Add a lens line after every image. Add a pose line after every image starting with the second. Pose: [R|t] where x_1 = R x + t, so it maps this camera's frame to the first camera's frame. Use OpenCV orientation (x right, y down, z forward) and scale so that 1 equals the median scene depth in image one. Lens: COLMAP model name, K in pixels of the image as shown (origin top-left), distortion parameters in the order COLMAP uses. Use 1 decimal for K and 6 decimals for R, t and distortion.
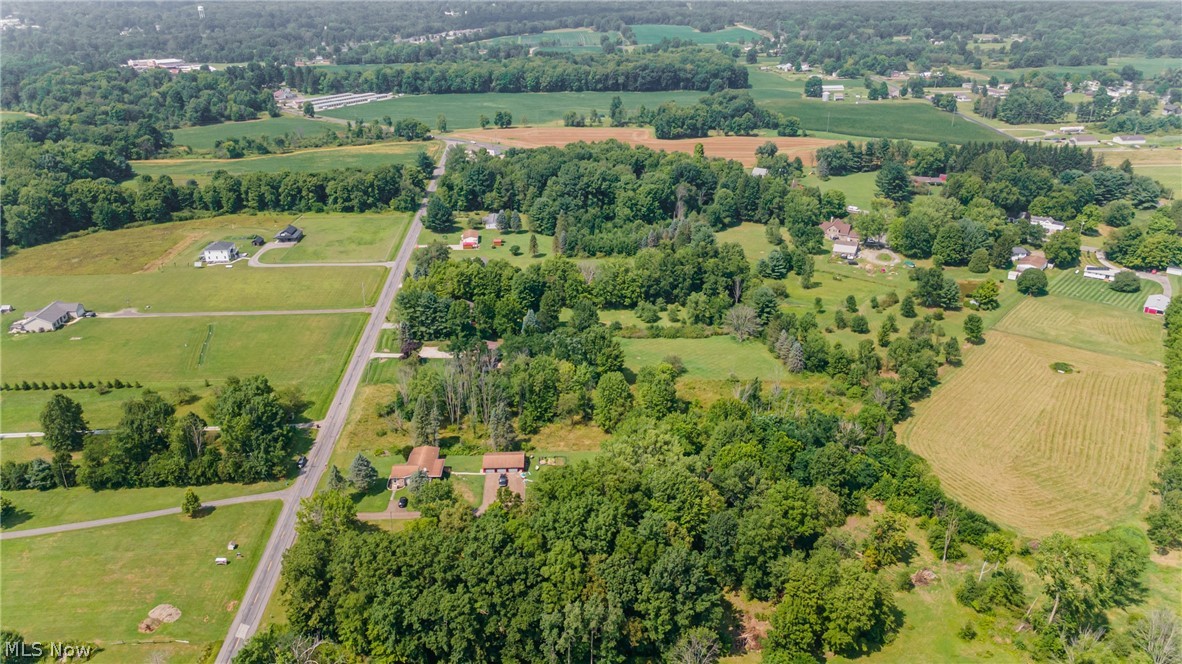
lens RADIAL K [[856.1, 0, 591.0], [0, 856.1, 332.0], [0, 0, 1]] dist [-0.000153, 0.061096]
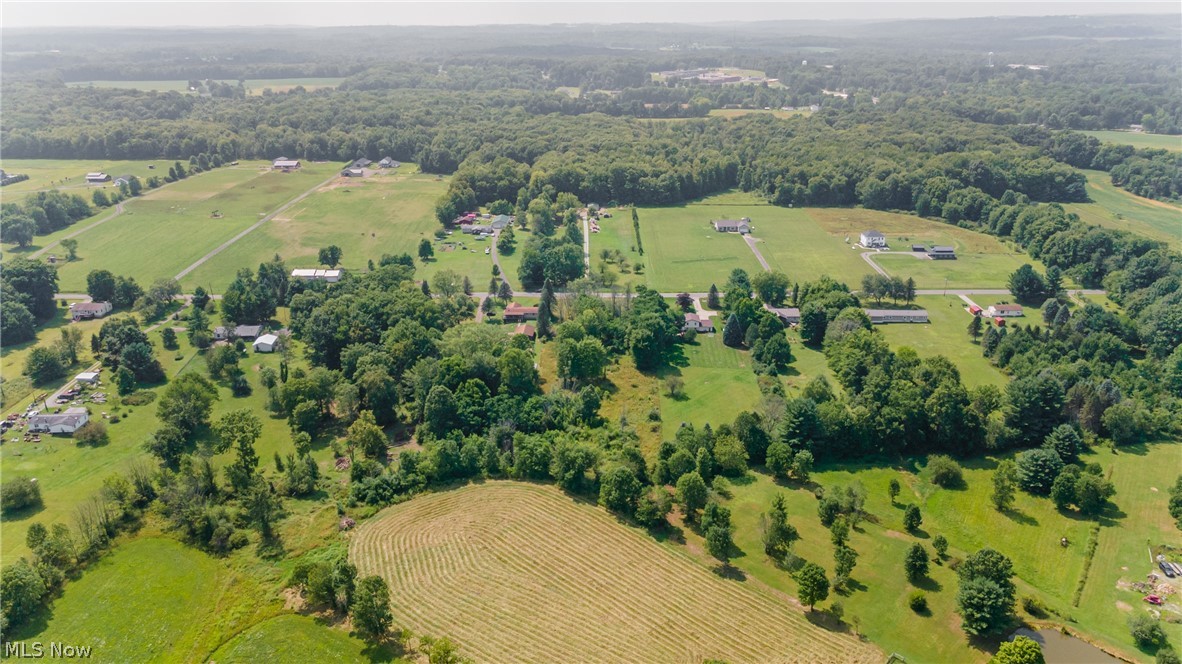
lens RADIAL K [[856.1, 0, 591.0], [0, 856.1, 332.0], [0, 0, 1]] dist [-0.000153, 0.061096]
pose [[-0.058185, 0.355062, -0.933030, 0.860428], [-0.396610, 0.849470, 0.347997, -0.277180], [0.916142, 0.390297, 0.091395, 0.654760]]
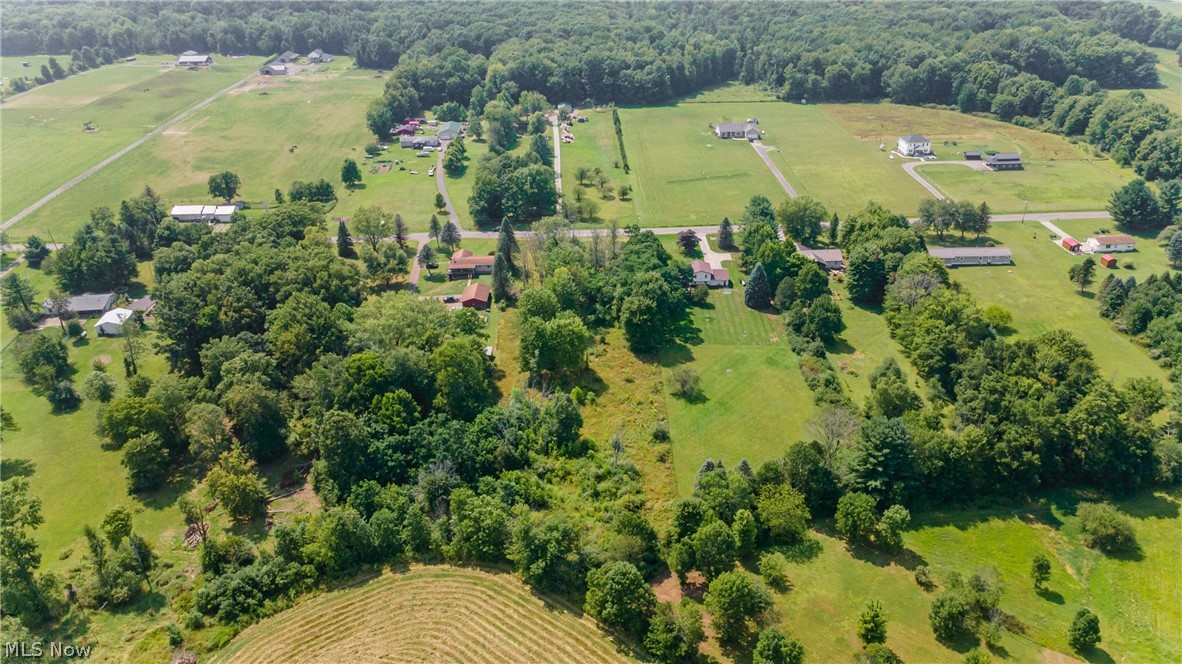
lens RADIAL K [[856.1, 0, 591.0], [0, 856.1, 332.0], [0, 0, 1]] dist [-0.000153, 0.061096]
pose [[-0.023165, 0.468811, -0.882995, 0.596382], [-0.385460, 0.810753, 0.440568, -0.235310], [0.922434, 0.350565, 0.161927, 0.658481]]
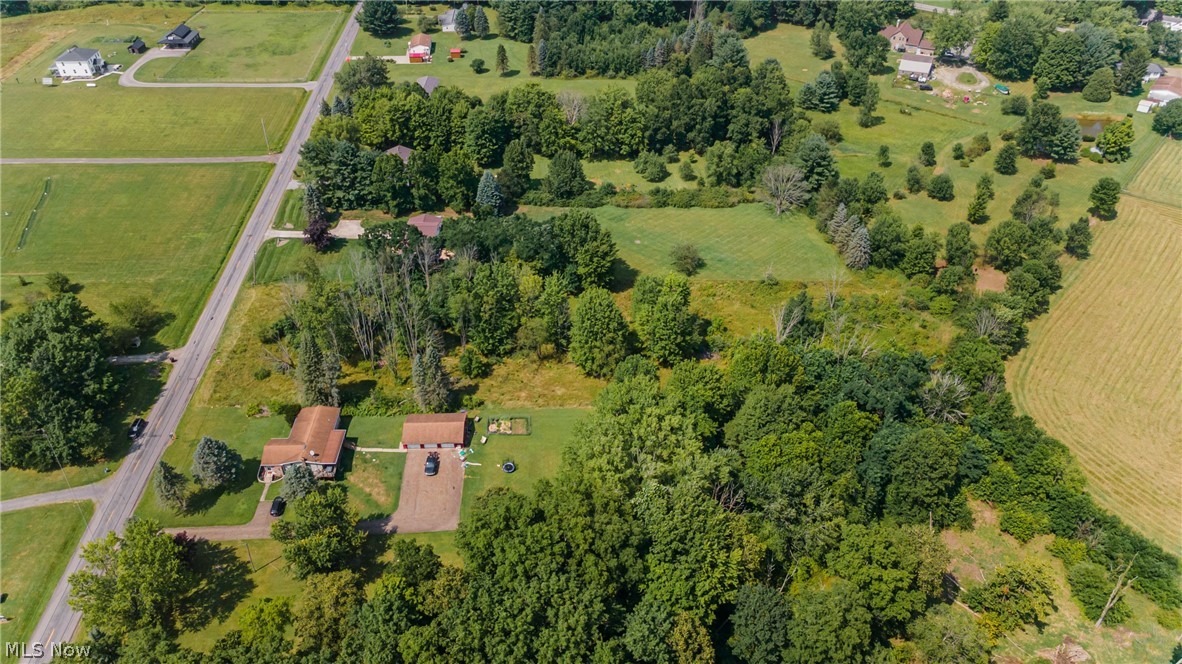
lens RADIAL K [[856.1, 0, 591.0], [0, 856.1, 332.0], [0, 0, 1]] dist [-0.000153, 0.061096]
pose [[0.999963, 0.008586, 0.000038, 0.014563], [-0.008333, 0.969425, 0.245247, -0.062339], [0.002069, -0.245238, 0.969461, 0.243494]]
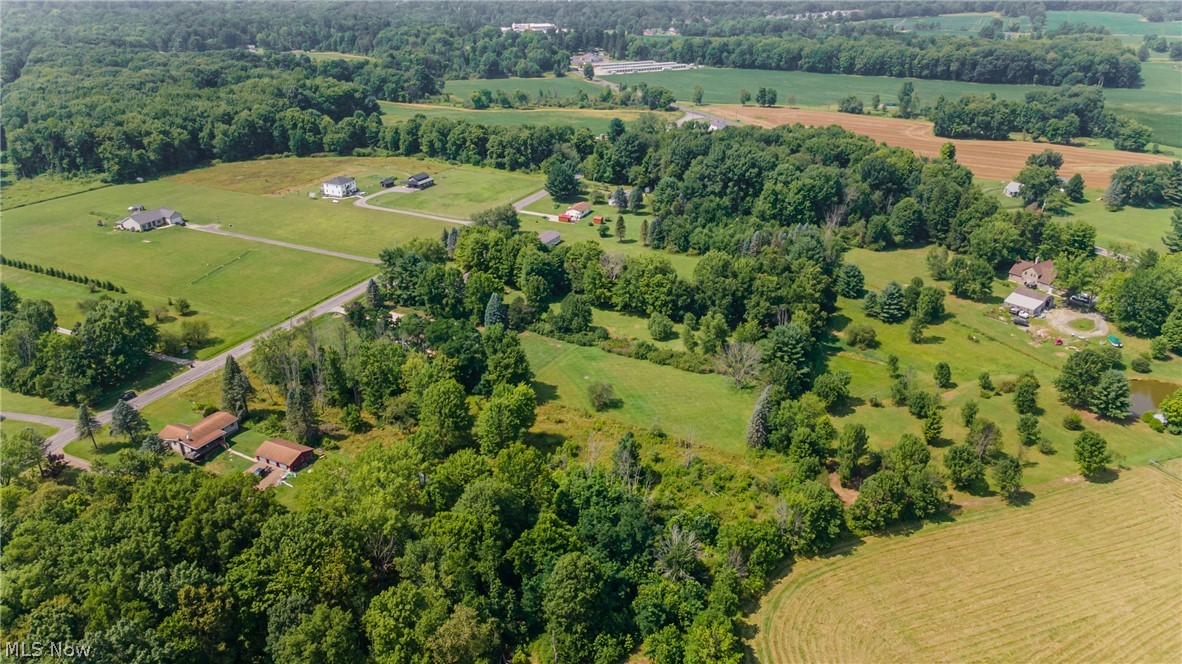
lens RADIAL K [[856.1, 0, 591.0], [0, 856.1, 332.0], [0, 0, 1]] dist [-0.000153, 0.061096]
pose [[0.880443, 0.205182, -0.427457, 0.337338], [-0.199249, 0.978164, 0.059128, -0.050512], [0.430255, 0.033111, 0.902100, 0.247686]]
